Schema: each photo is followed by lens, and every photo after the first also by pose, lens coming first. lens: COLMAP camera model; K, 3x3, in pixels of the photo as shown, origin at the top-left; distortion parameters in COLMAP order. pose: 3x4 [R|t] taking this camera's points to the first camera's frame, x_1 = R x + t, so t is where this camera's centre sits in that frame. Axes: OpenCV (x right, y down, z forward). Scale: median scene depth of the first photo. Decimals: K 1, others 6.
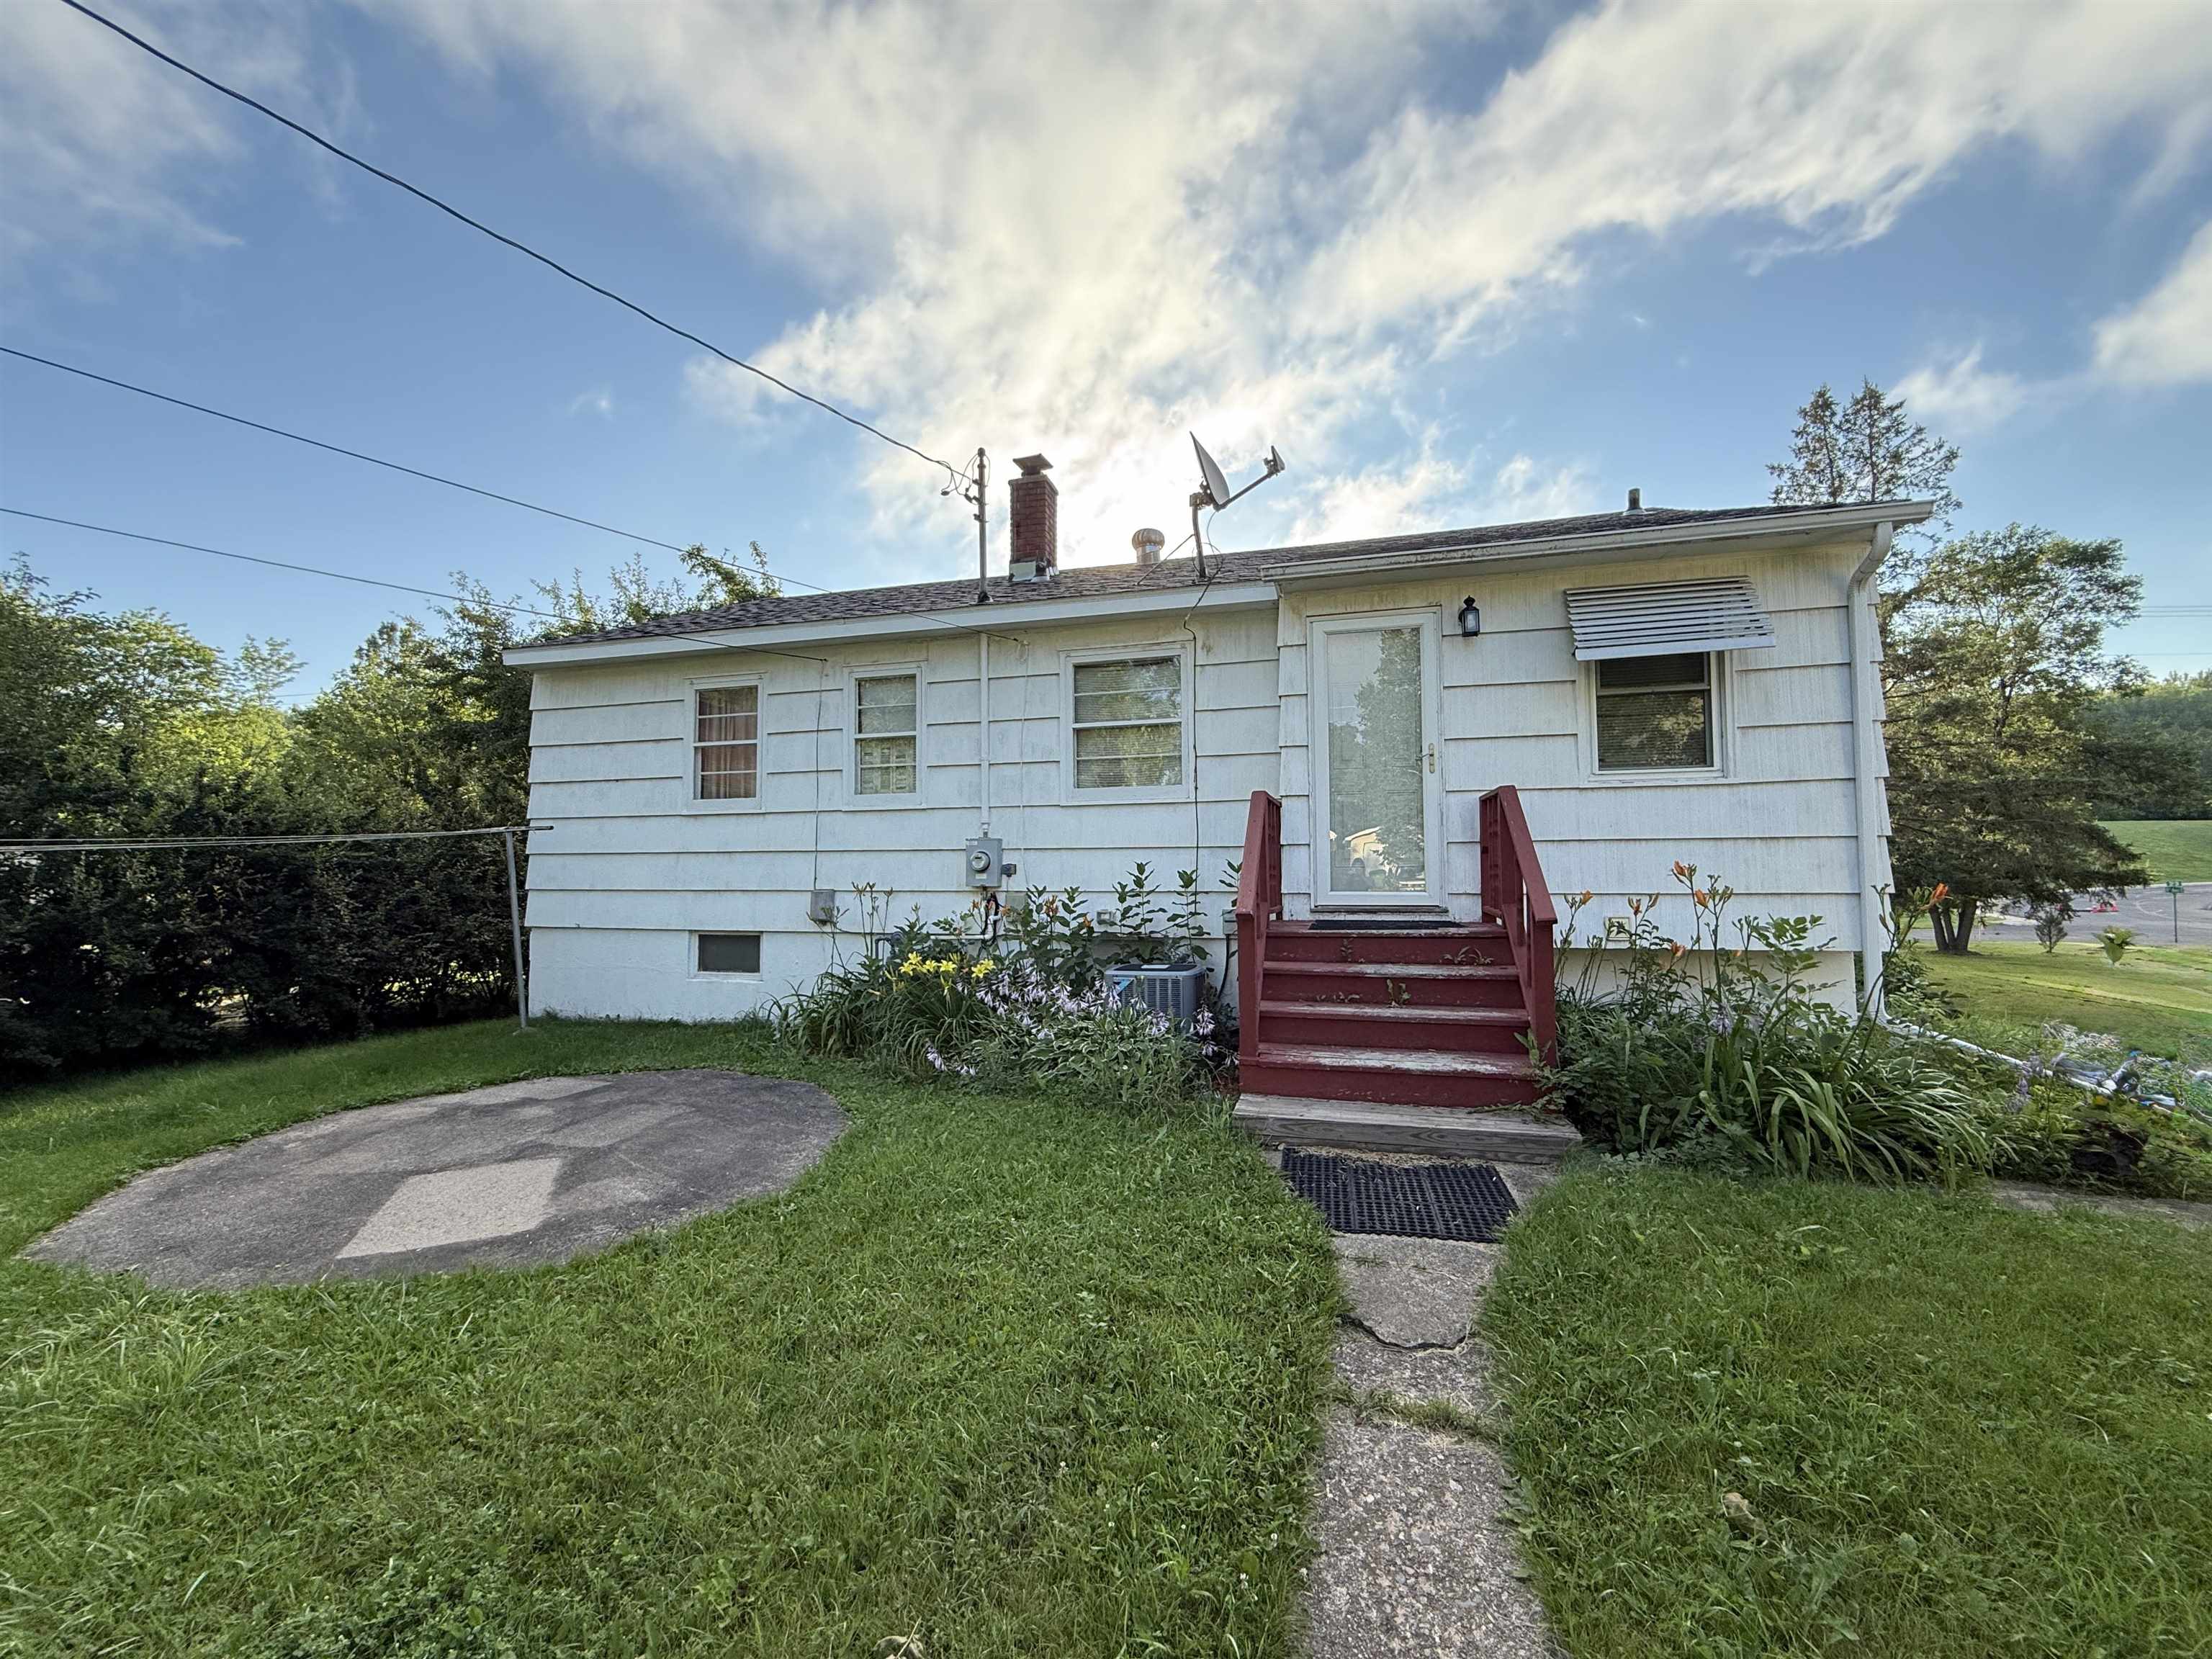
lens RADIAL K [[883.3, 0, 1101.9], [0, 883.3, 825.9], [0, 0, 1]] dist [-0.000199, -0.000077]
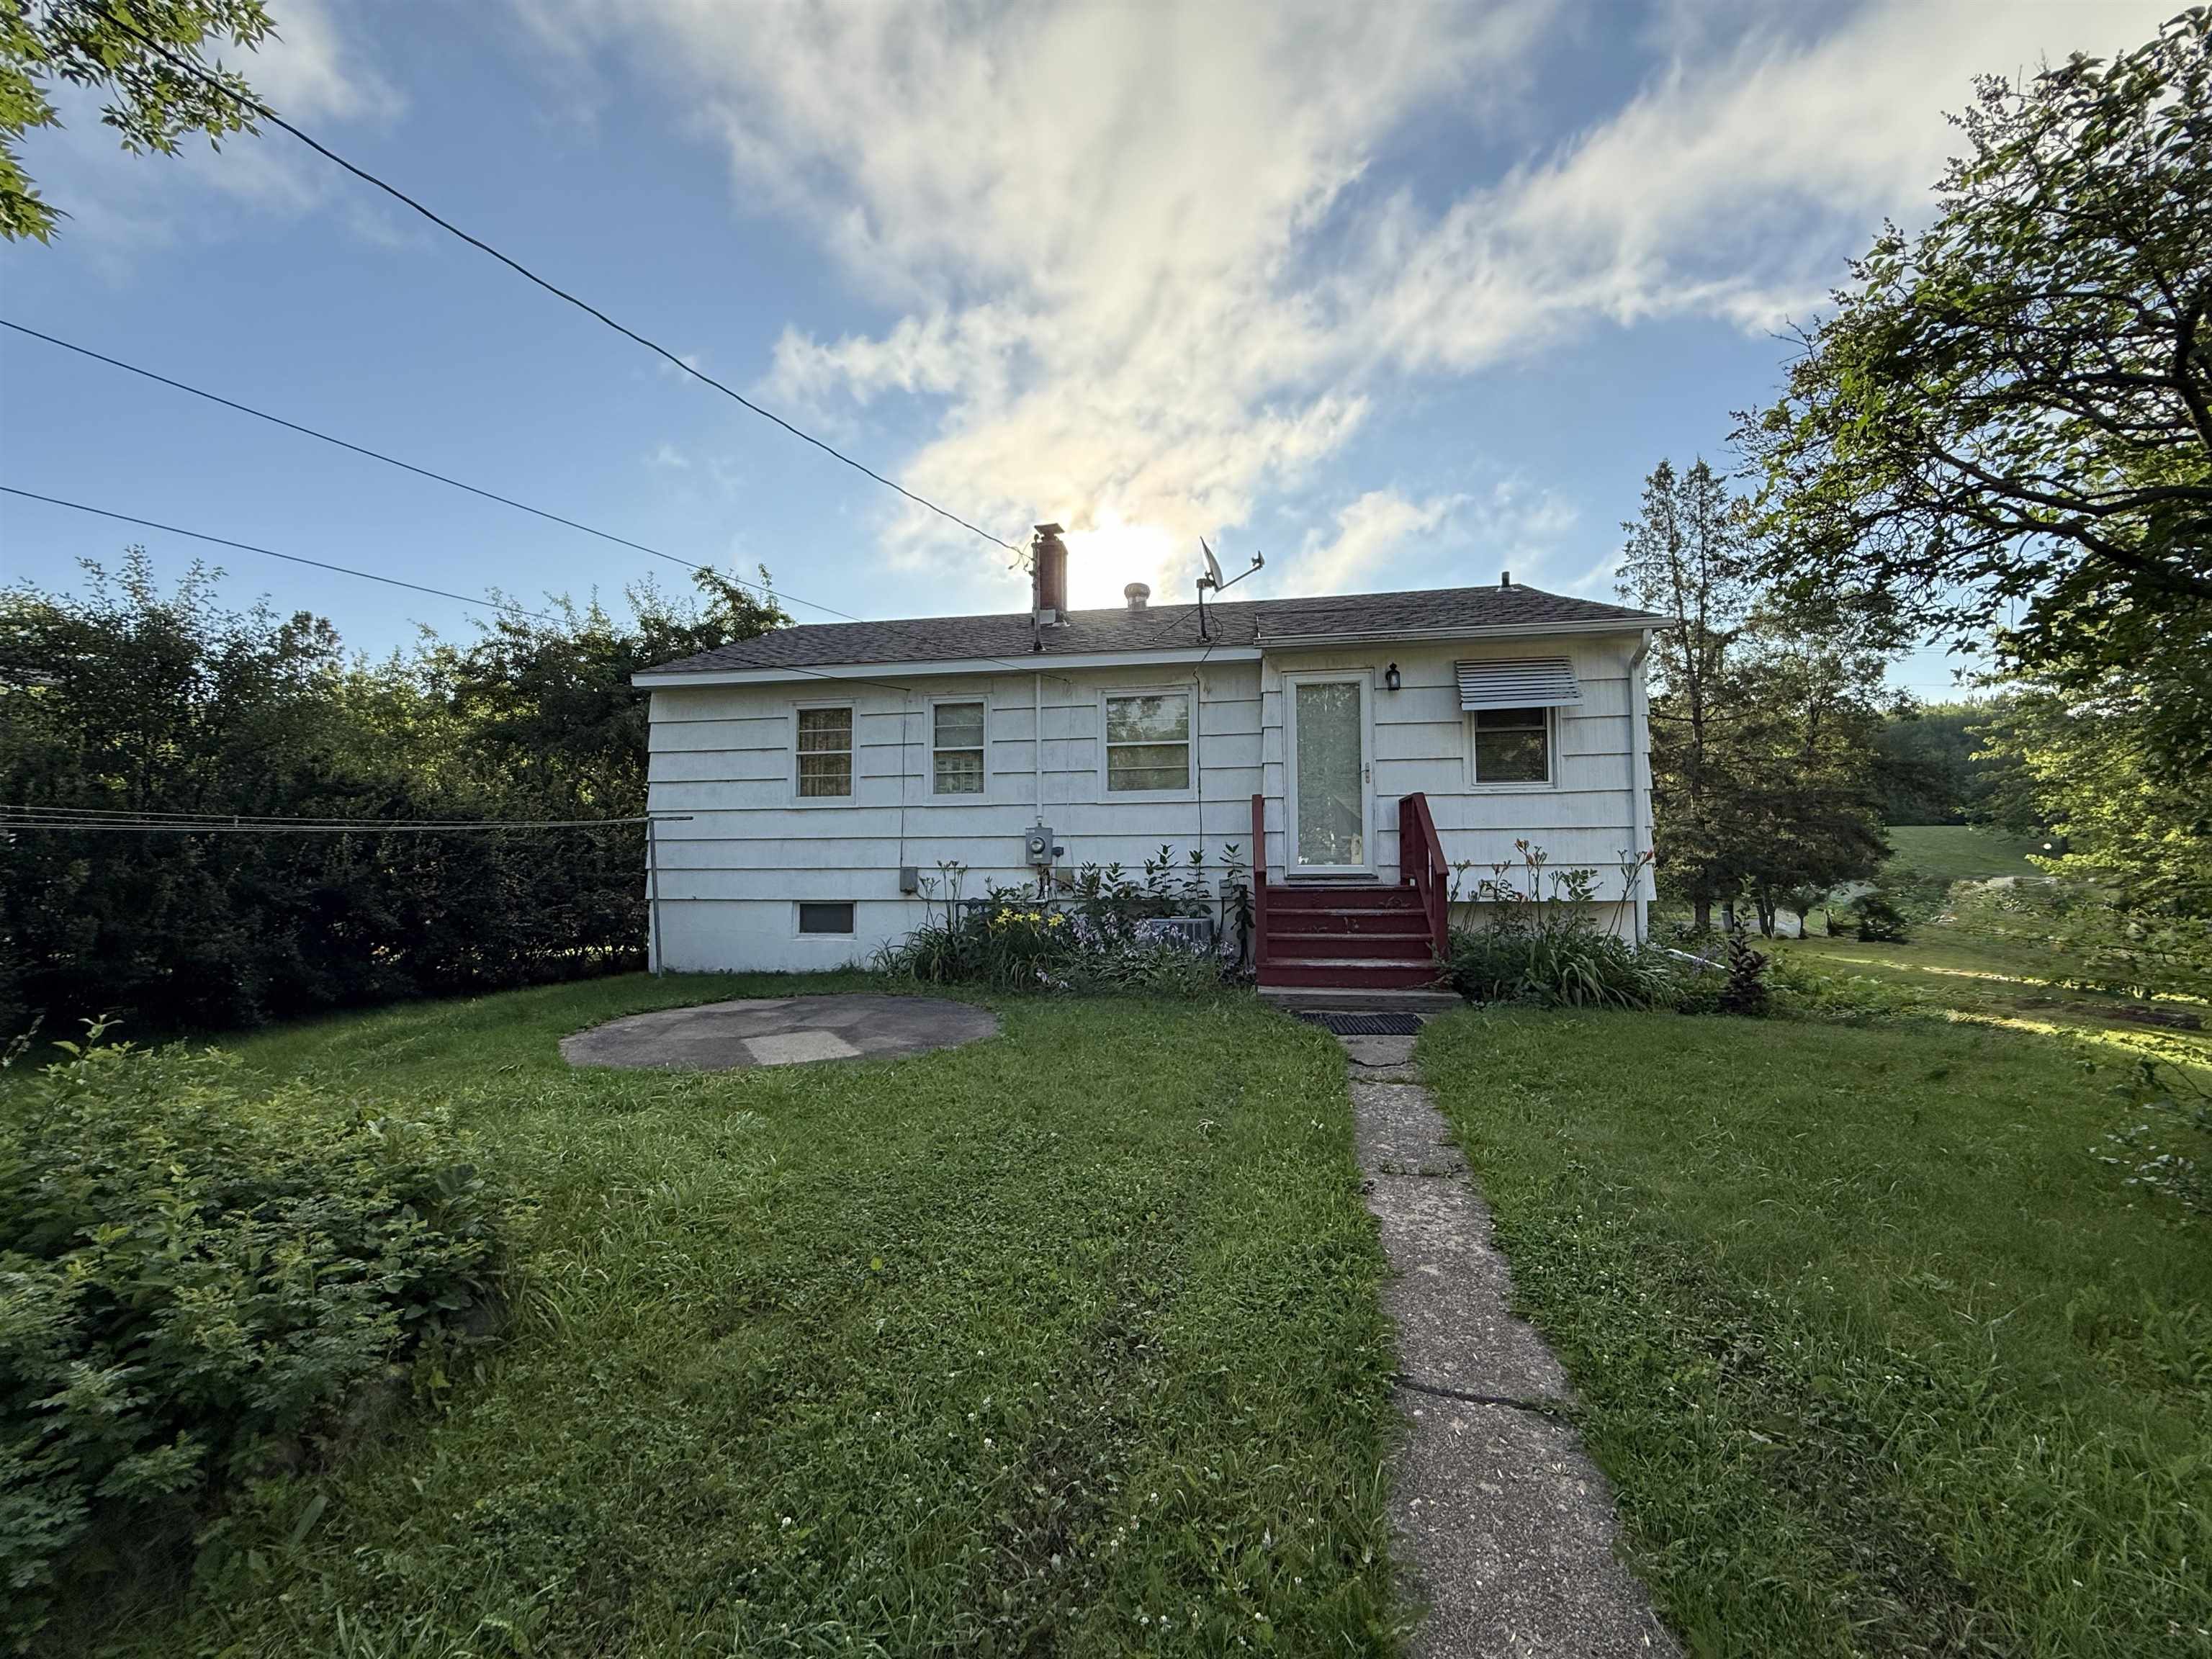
lens RADIAL K [[883.3, 0, 1101.9], [0, 883.3, 825.9], [0, 0, 1]] dist [-0.000199, -0.000077]
pose [[0.995045, 0.005170, 0.099287, -0.162942], [-0.005164, 0.999987, -0.000321, 0.010372], [-0.099287, -0.000193, 0.995059, -0.319527]]
